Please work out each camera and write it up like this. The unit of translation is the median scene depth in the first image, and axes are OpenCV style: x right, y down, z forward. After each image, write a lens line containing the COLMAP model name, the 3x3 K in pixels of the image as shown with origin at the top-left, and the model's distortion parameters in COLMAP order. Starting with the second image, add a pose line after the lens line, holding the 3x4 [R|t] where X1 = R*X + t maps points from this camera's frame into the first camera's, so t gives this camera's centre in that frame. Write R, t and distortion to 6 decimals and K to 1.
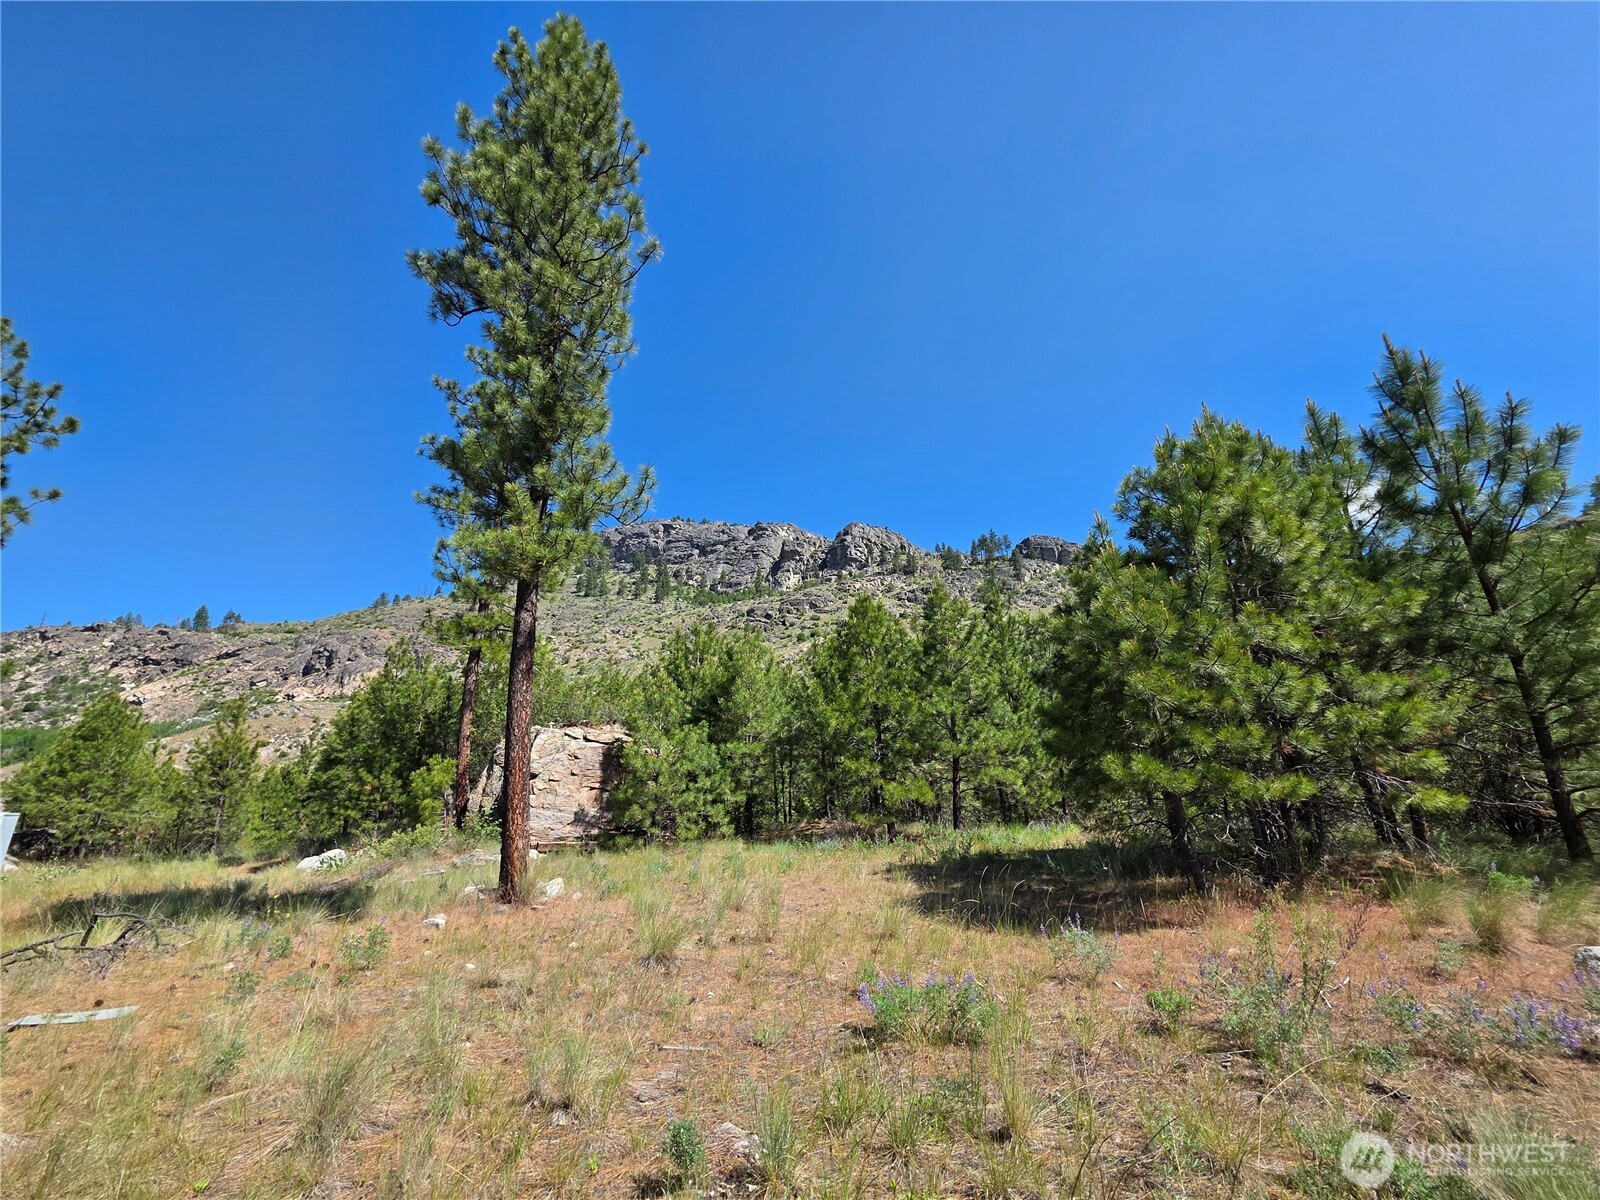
lens RADIAL K [[640.6, 0, 797.6], [0, 640.6, 605.0], [0, 0, 1]] dist [0.000633, 0.000016]
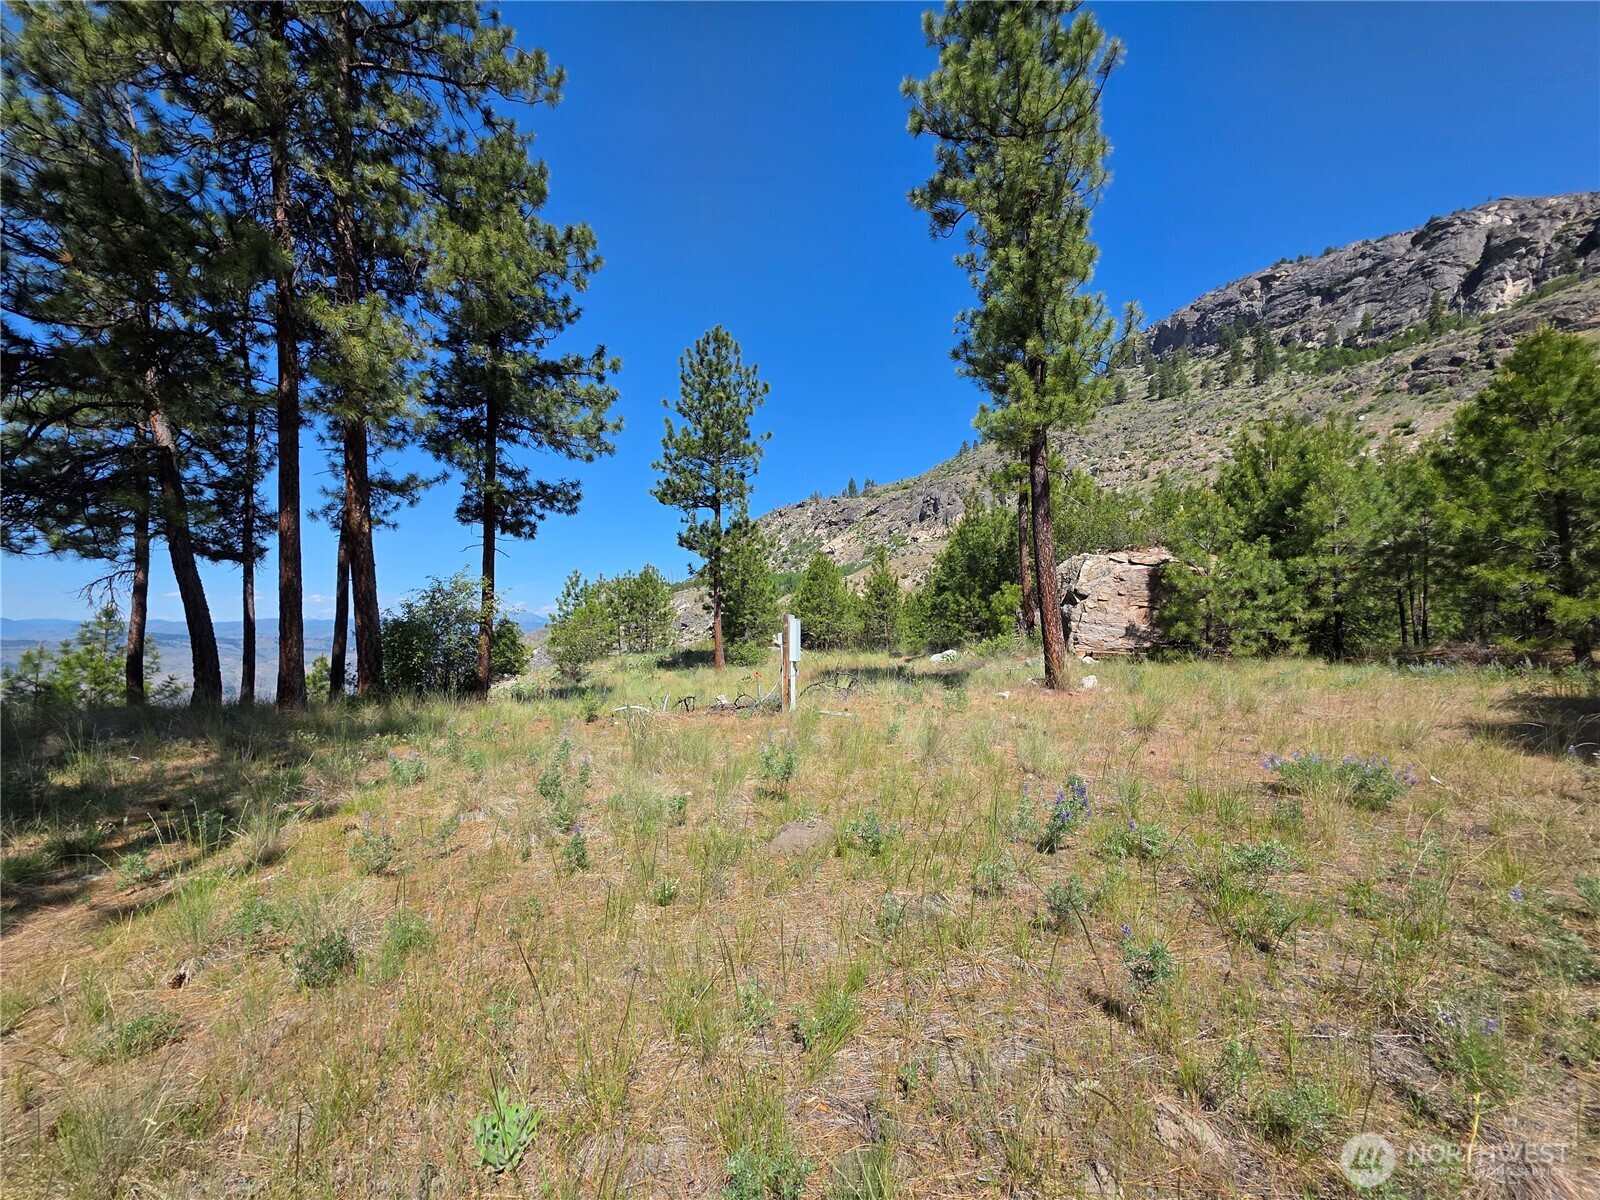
lens RADIAL K [[640.6, 0, 797.6], [0, 640.6, 605.0], [0, 0, 1]] dist [0.000633, 0.000016]
pose [[0.658086, -0.008680, -0.752893, 0.102482], [0.212449, 0.961445, 0.174613, -0.025580], [0.722349, -0.274861, 0.634557, -0.093084]]
